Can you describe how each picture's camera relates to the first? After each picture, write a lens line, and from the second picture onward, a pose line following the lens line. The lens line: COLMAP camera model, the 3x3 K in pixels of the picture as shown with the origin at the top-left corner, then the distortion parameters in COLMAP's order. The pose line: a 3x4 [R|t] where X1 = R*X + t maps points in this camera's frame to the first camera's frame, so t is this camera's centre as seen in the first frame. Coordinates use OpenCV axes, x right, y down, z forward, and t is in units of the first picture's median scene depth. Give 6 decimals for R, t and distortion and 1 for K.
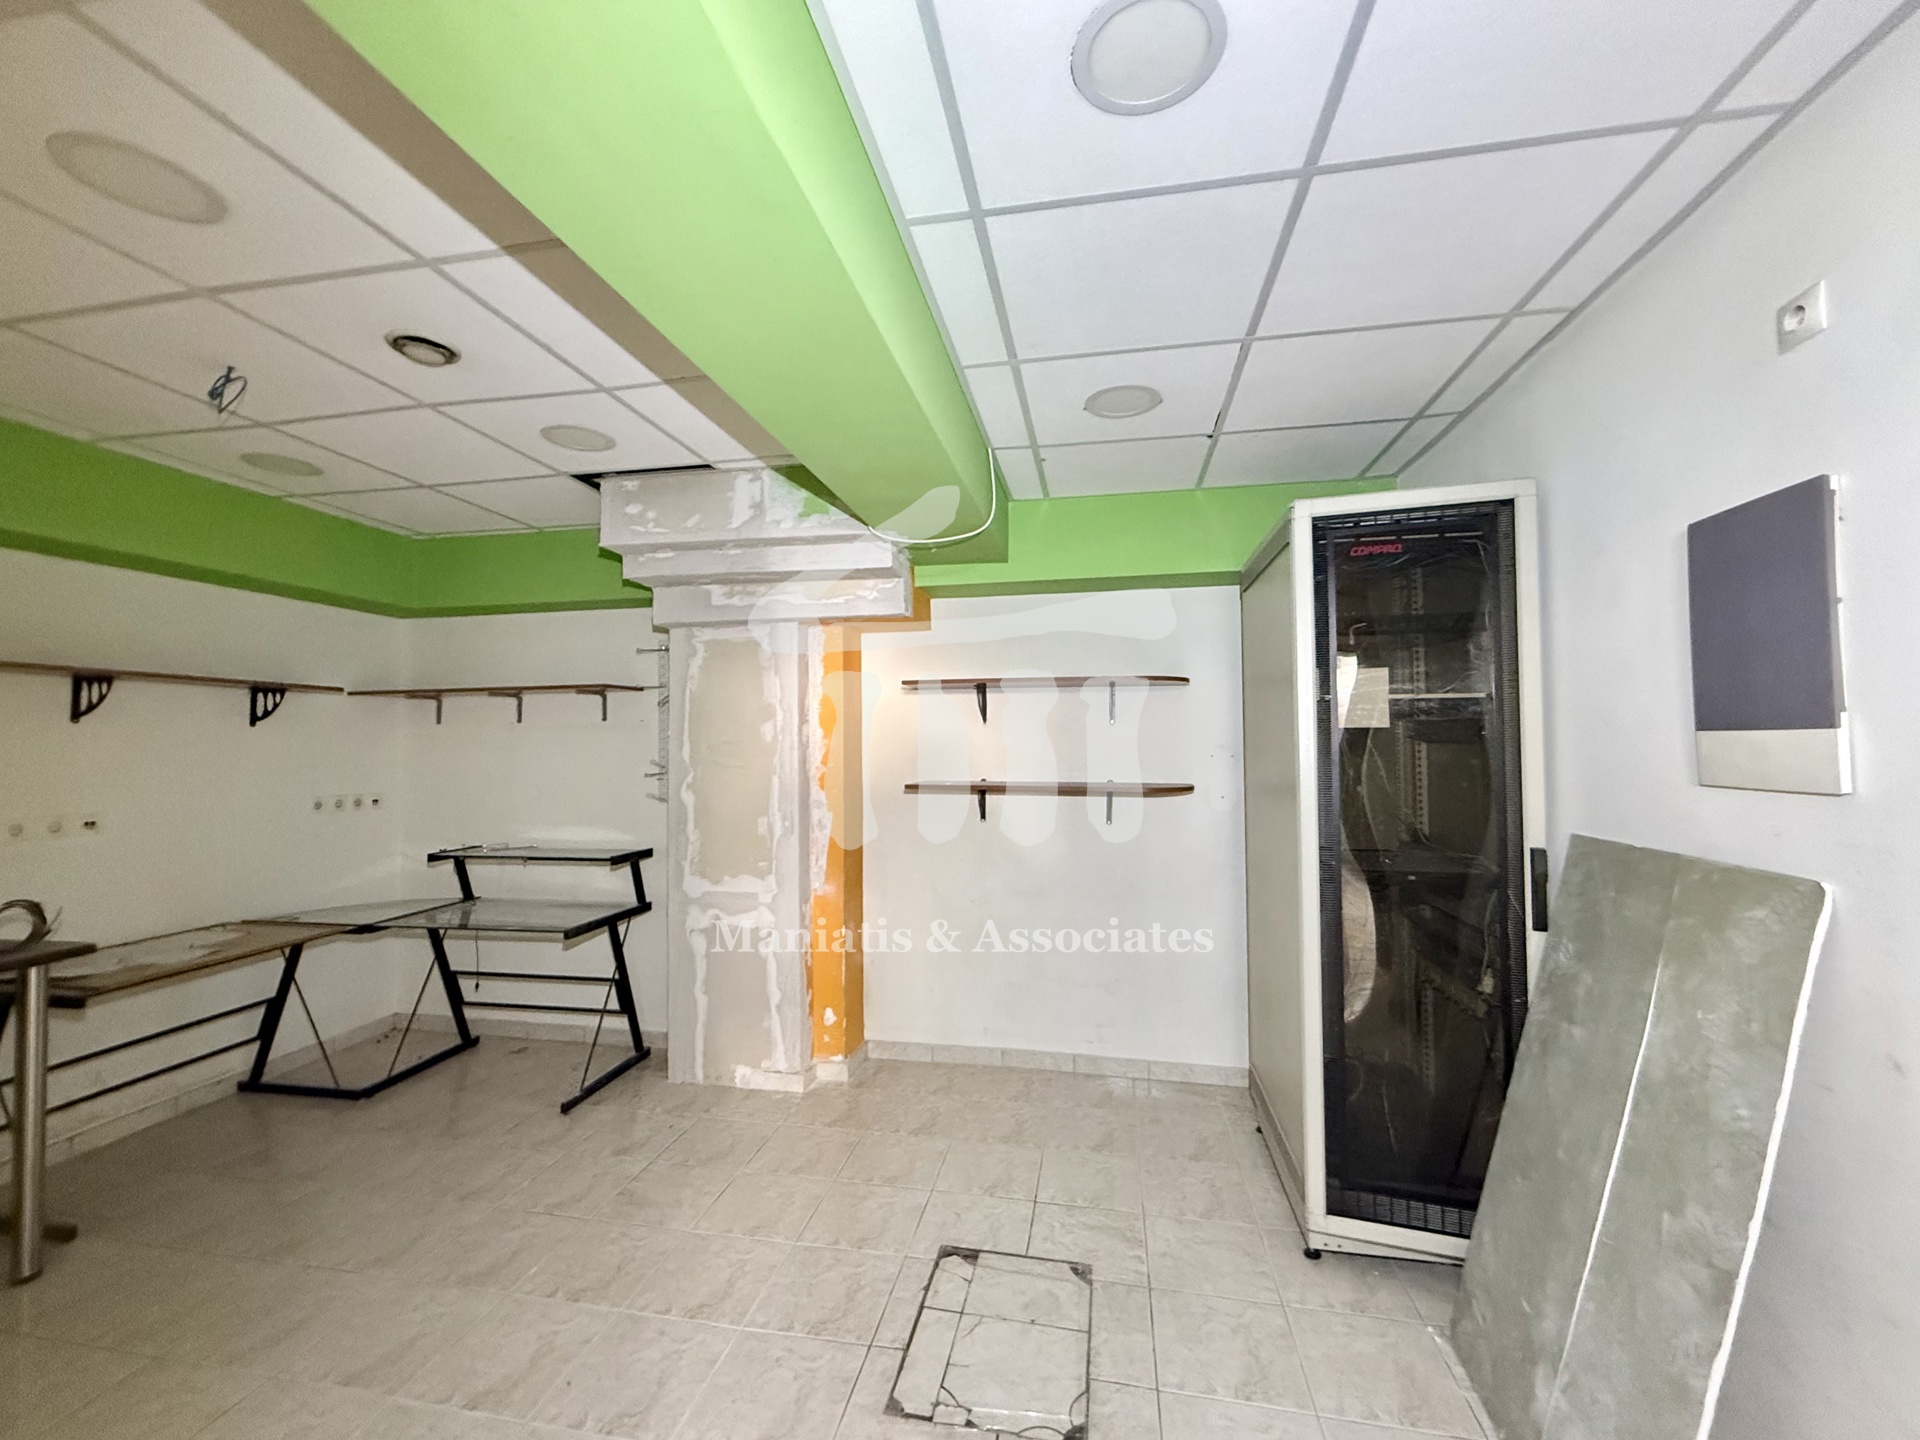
lens RADIAL K [[765.4, 0, 972.1], [0, 765.4, 721.5], [0, 0, 1]] dist [-0.001816, 0.000668]
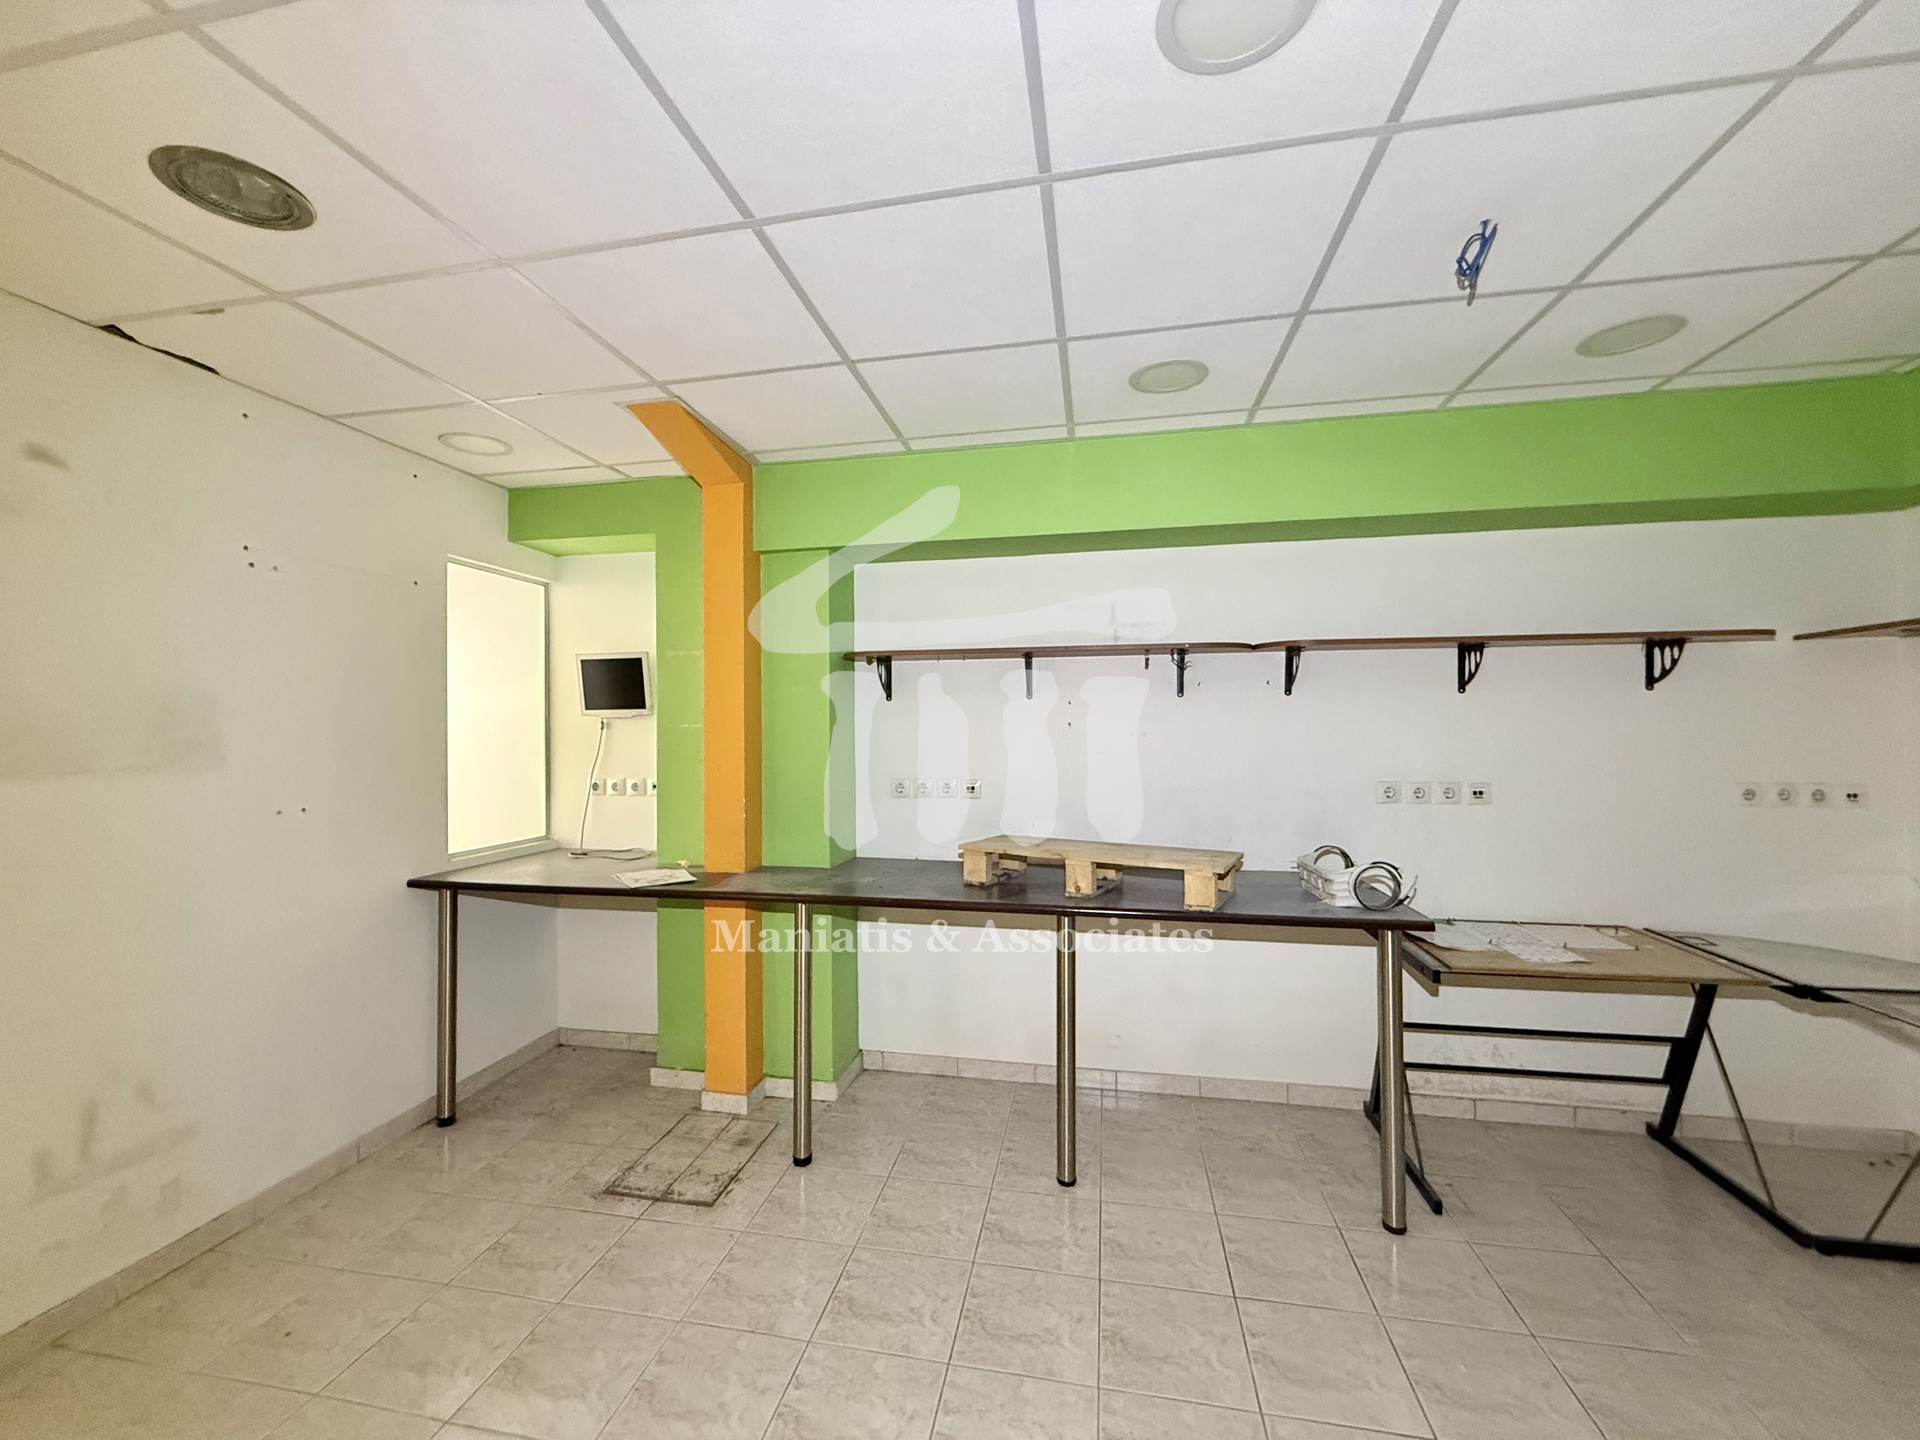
lens RADIAL K [[765.4, 0, 964.6], [0, 765.4, 714.2], [0, 0, 1]] dist [-0.001816, 0.000668]
pose [[-0.027638, 0.001570, -0.999617, -0.116538], [0.039522, 0.999219, 0.000477, 0.003293], [0.998836, -0.039494, -0.027678, 0.300912]]
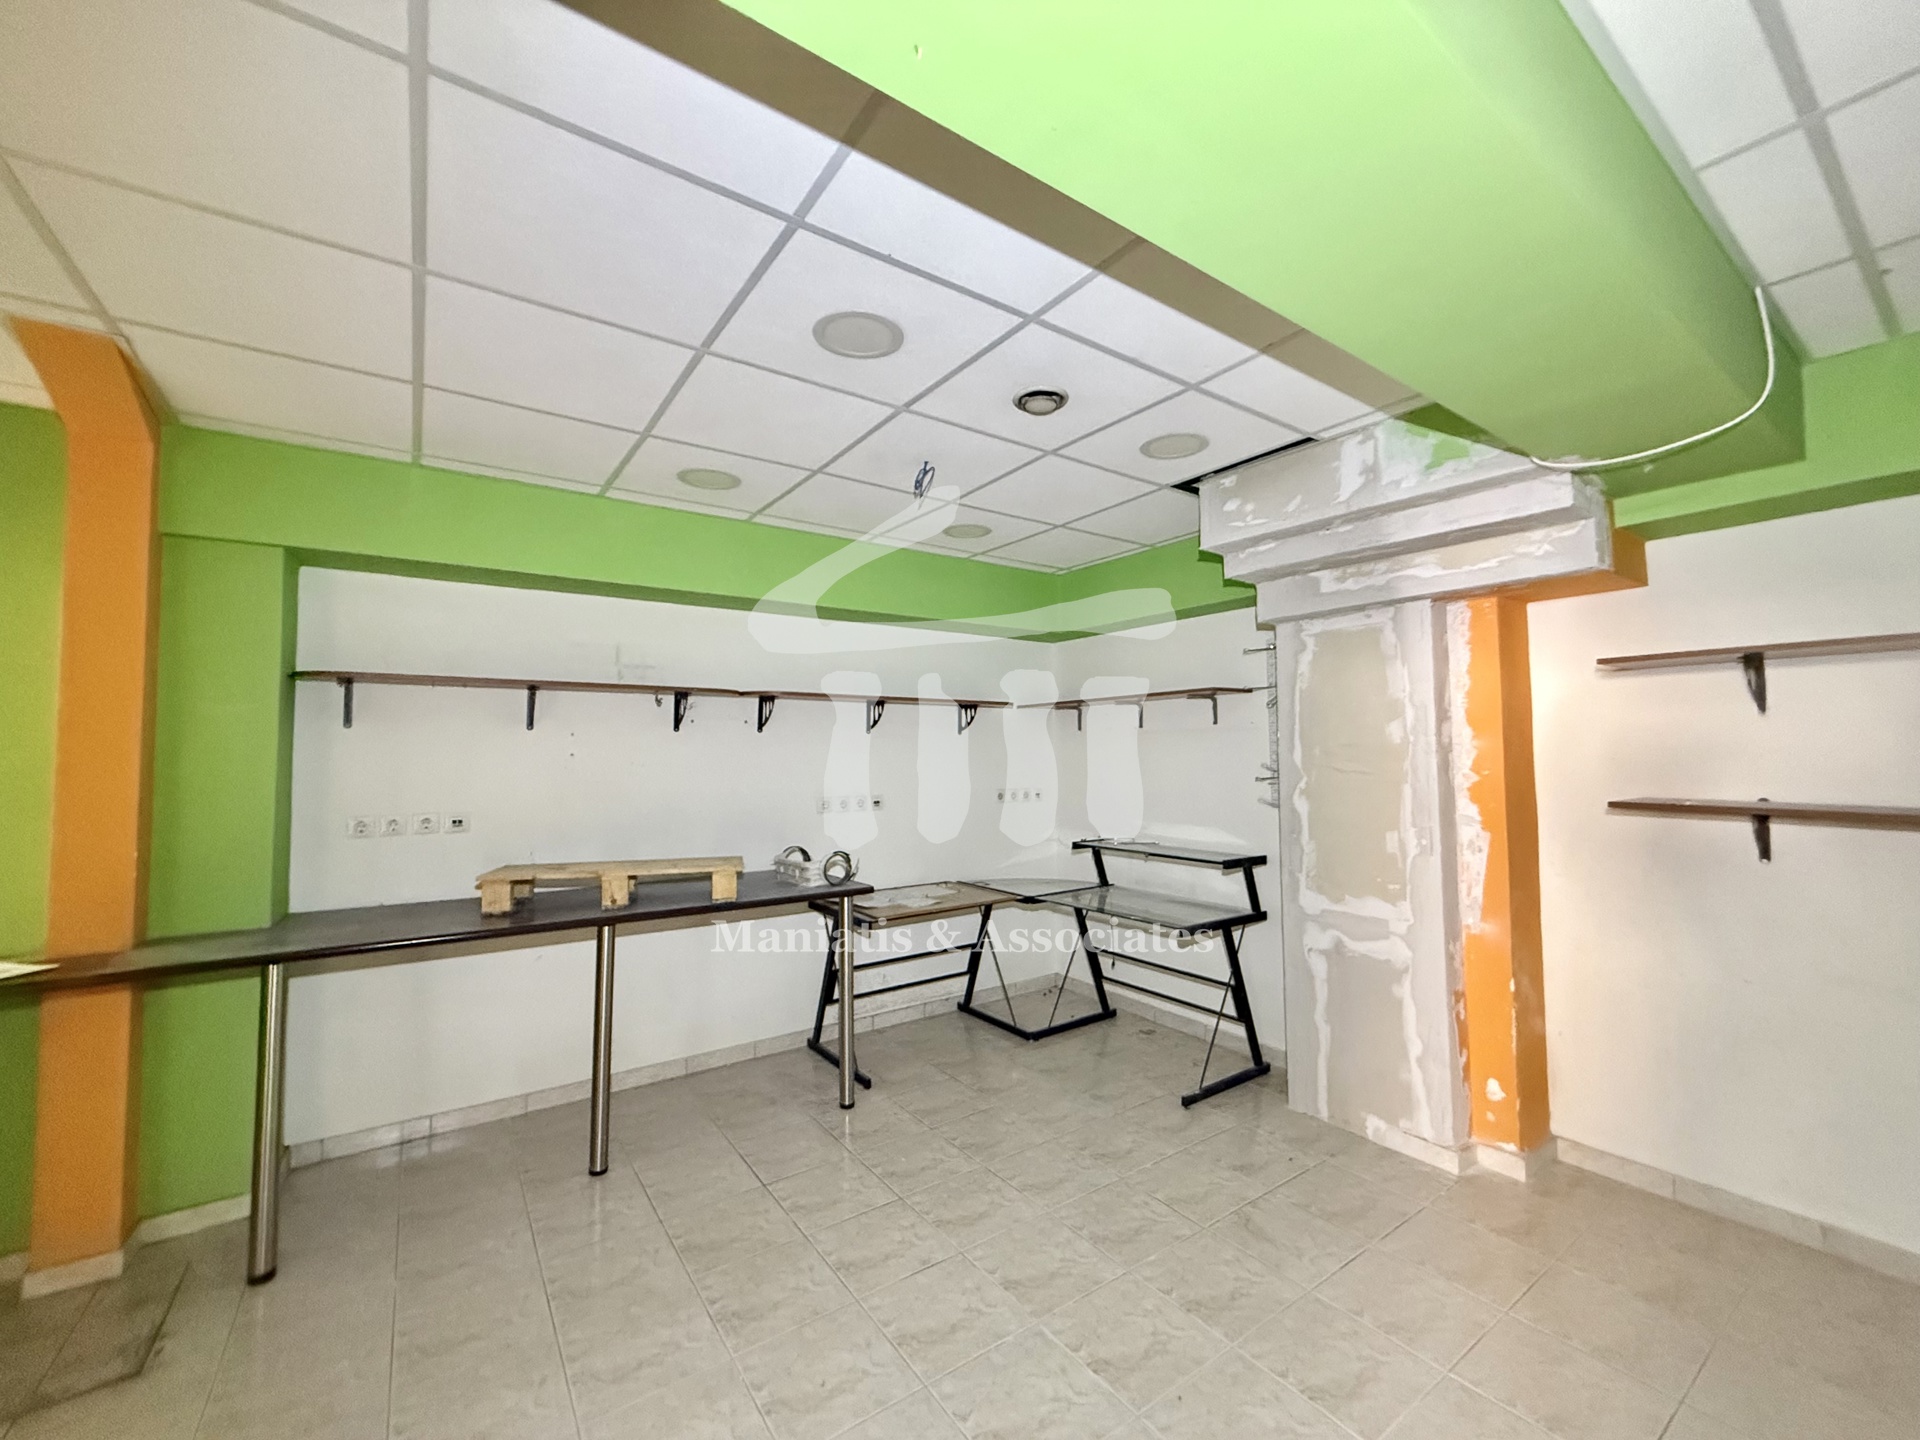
lens RADIAL K [[765.4, 0, 953.3], [0, 765.4, 719.4], [0, 0, 1]] dist [-0.001816, 0.000668]
pose [[0.700350, -0.029495, -0.713190, -0.003790], [0.023841, 0.999555, -0.017925, 0.003754], [0.713401, -0.004449, 0.700742, 0.064452]]
